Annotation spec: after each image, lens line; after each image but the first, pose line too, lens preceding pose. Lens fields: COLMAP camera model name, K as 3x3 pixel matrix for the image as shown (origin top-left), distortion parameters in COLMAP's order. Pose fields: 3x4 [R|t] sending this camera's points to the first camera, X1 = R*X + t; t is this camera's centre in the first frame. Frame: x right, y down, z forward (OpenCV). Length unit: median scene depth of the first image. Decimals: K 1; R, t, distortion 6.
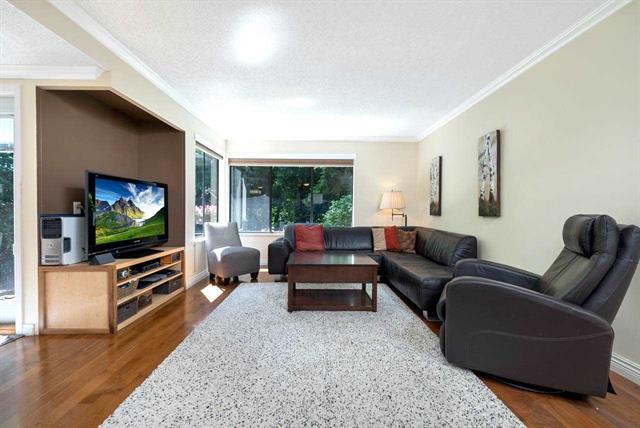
lens RADIAL K [[258.8, 0, 316.1], [0, 258.8, 213.2], [0, 0, 1]] dist [-0.000612, -0.000079]
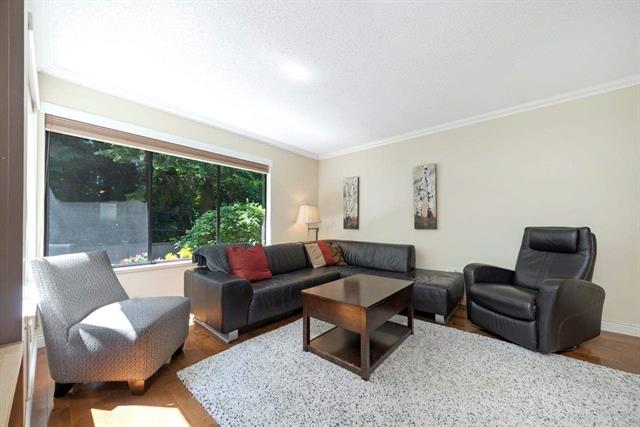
lens RADIAL K [[235.9, 0, 319.3], [0, 235.9, 222.1], [0, 0, 1]] dist [-0.002352, -0.000218]
pose [[0.657941, 0.002053, 0.753066, -0.553106], [0.012088, 0.999839, -0.013286, -0.012261], [-0.752972, 0.017845, 0.657810, 0.600593]]
